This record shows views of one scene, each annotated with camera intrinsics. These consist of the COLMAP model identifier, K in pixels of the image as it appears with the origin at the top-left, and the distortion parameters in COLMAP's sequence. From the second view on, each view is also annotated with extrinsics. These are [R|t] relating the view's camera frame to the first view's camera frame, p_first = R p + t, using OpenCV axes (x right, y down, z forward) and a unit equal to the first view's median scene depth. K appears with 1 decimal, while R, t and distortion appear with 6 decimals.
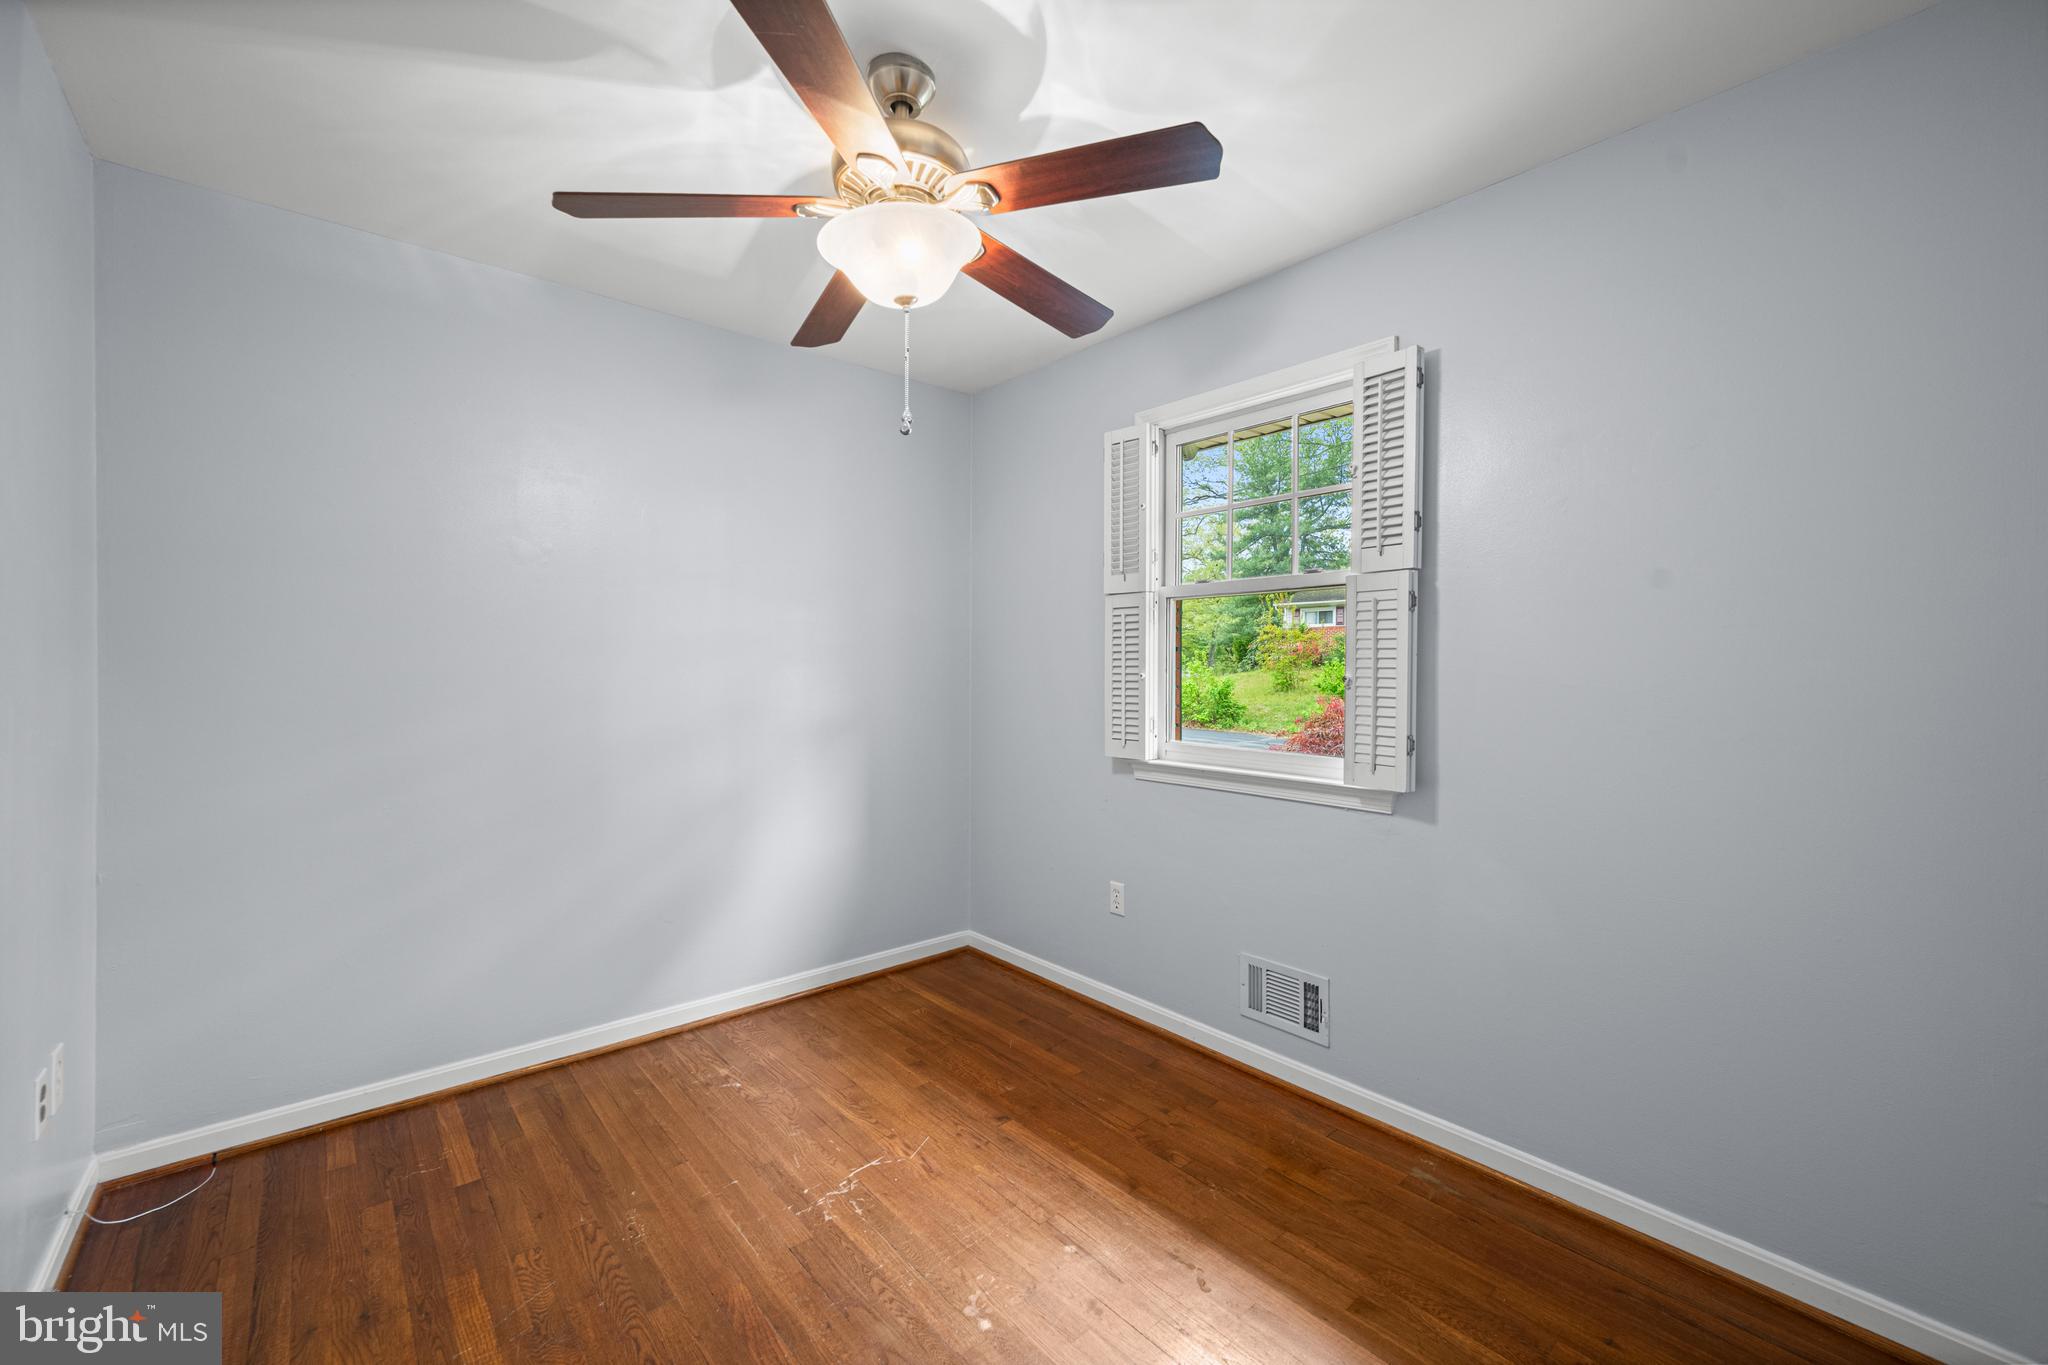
lens RADIAL K [[832.4, 0, 1016.1], [0, 832.4, 672.9], [0, 0, 1]] dist [0.000199, 0.000246]
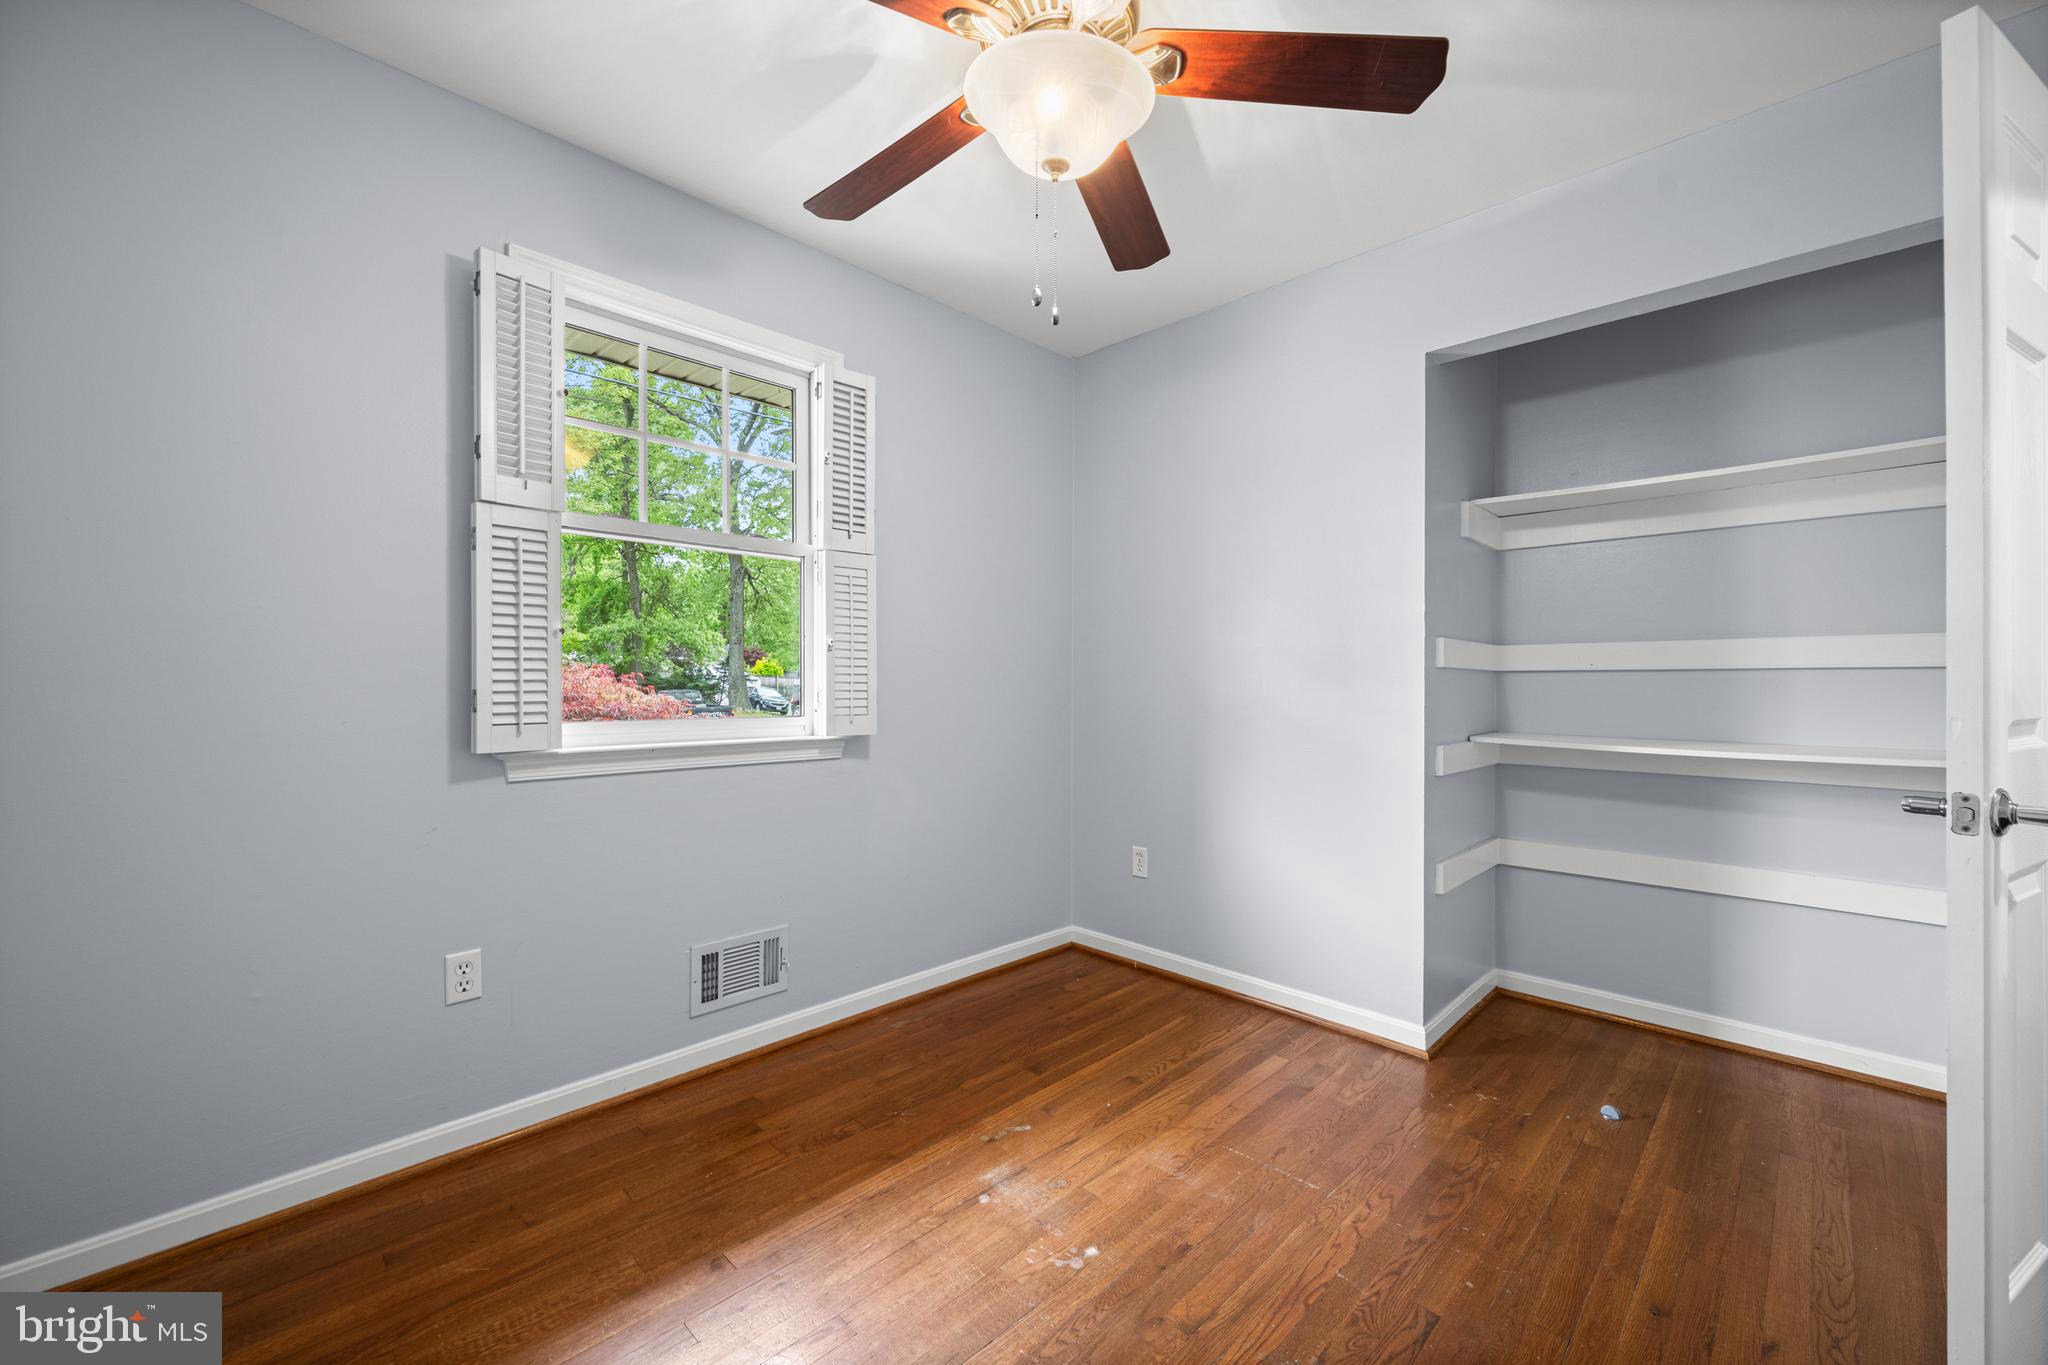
lens RADIAL K [[832.4, 0, 1018.8], [0, 832.4, 690.7], [0, 0, 1]] dist [0.000199, 0.000246]
pose [[-0.093803, -0.011463, 0.995525, -0.715020], [0.007202, 0.999900, 0.012192, 0.059497], [-0.995565, 0.008313, -0.093711, 0.816045]]
